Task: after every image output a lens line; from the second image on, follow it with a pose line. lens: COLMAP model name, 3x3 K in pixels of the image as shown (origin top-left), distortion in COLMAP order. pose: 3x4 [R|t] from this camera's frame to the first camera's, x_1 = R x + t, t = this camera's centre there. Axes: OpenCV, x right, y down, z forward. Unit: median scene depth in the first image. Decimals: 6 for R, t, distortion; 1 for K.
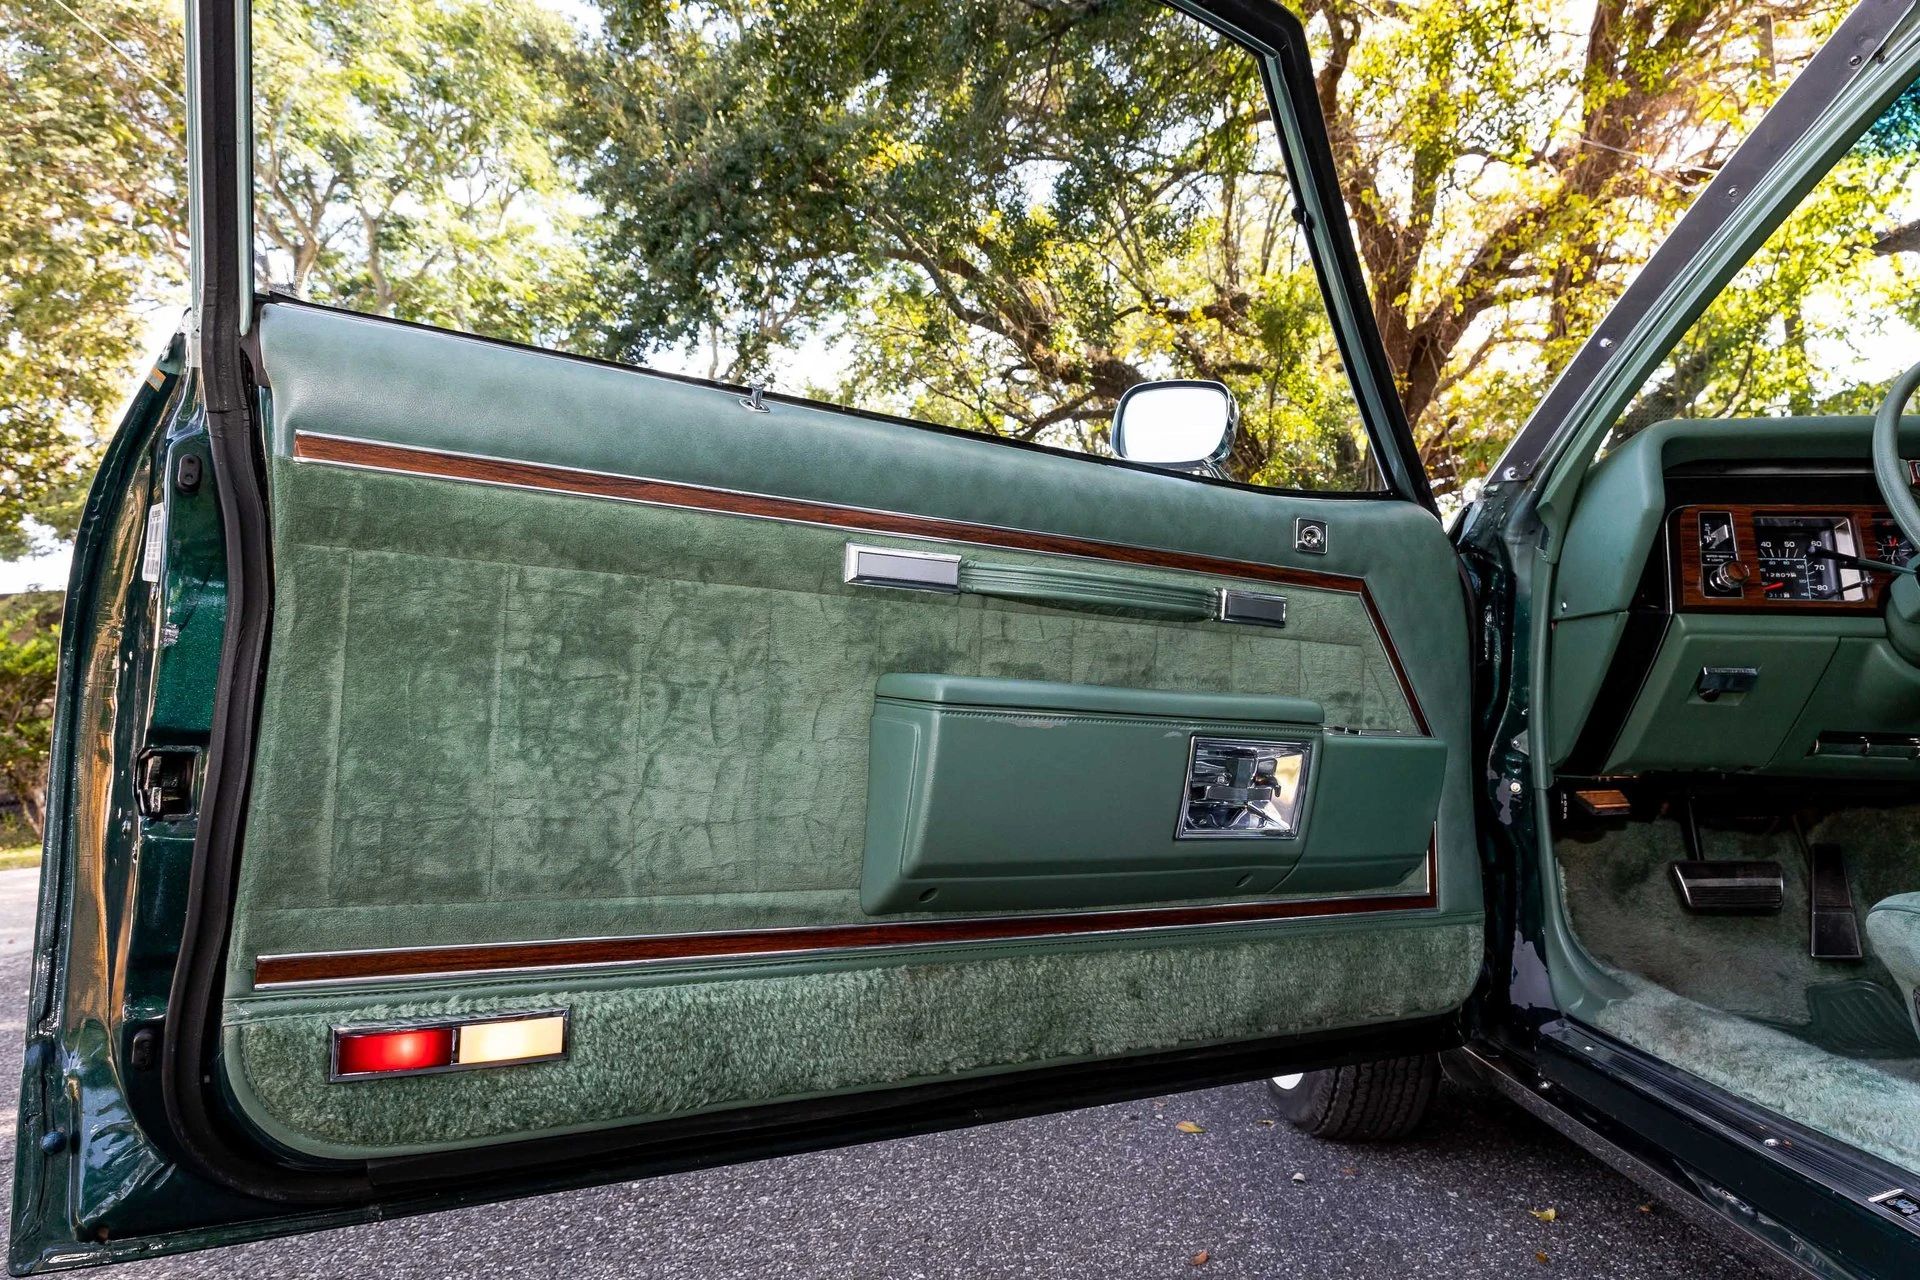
lens RADIAL K [[1237.7, 0, 960.9], [0, 1237.7, 644.2], [0, 0, 1]] dist [-0.004541, -0.001024]
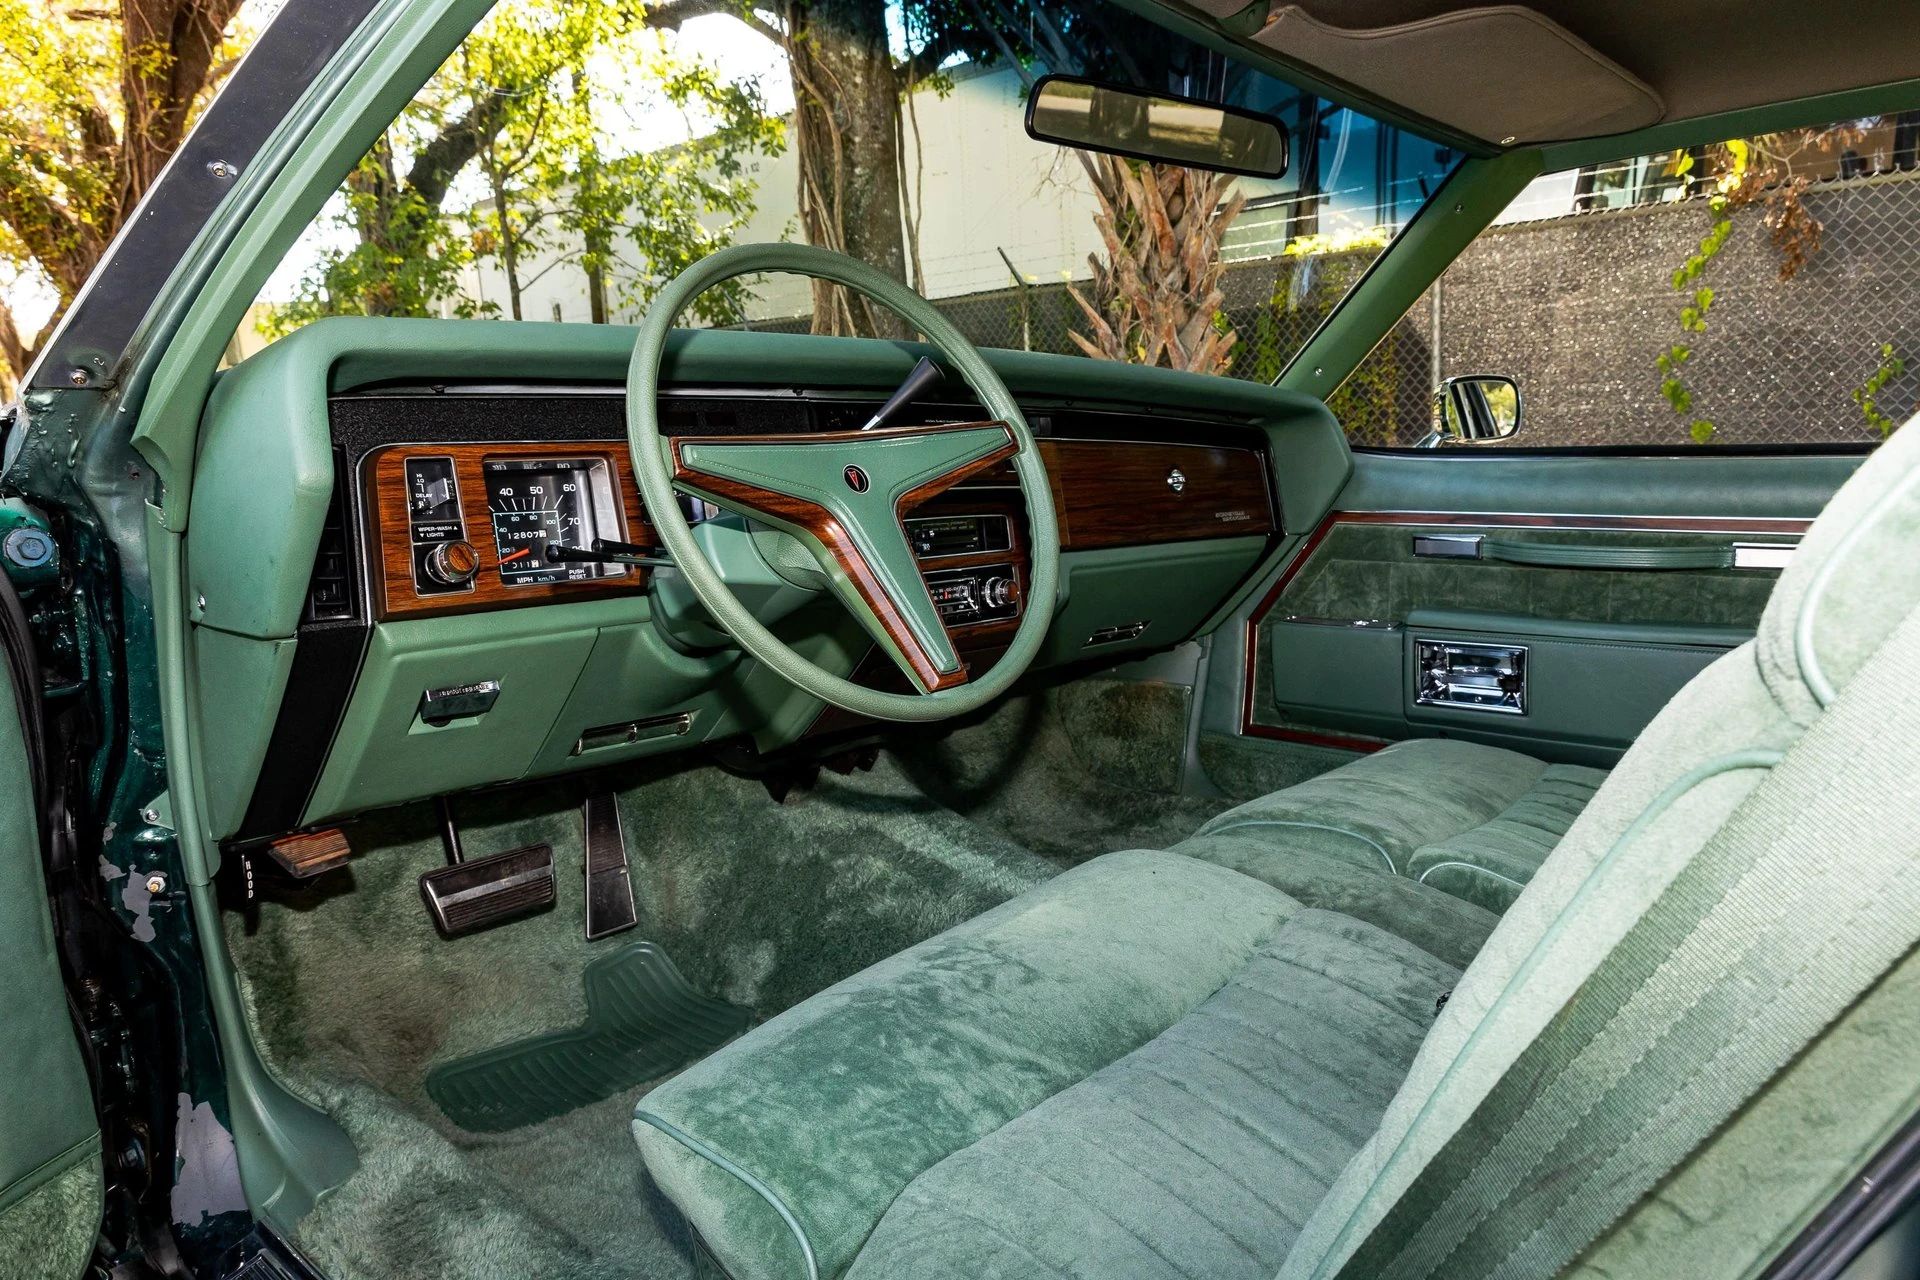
lens RADIAL K [[1237.7, 0, 962.8], [0, 1237.7, 638.8], [0, 0, 1]] dist [-0.004541, -0.001024]
pose [[0.638343, -0.134610, 0.757891, 0.255613], [-0.031044, 0.979288, 0.200080, -0.138792], [-0.769126, -0.151247, 0.620943, 0.328454]]
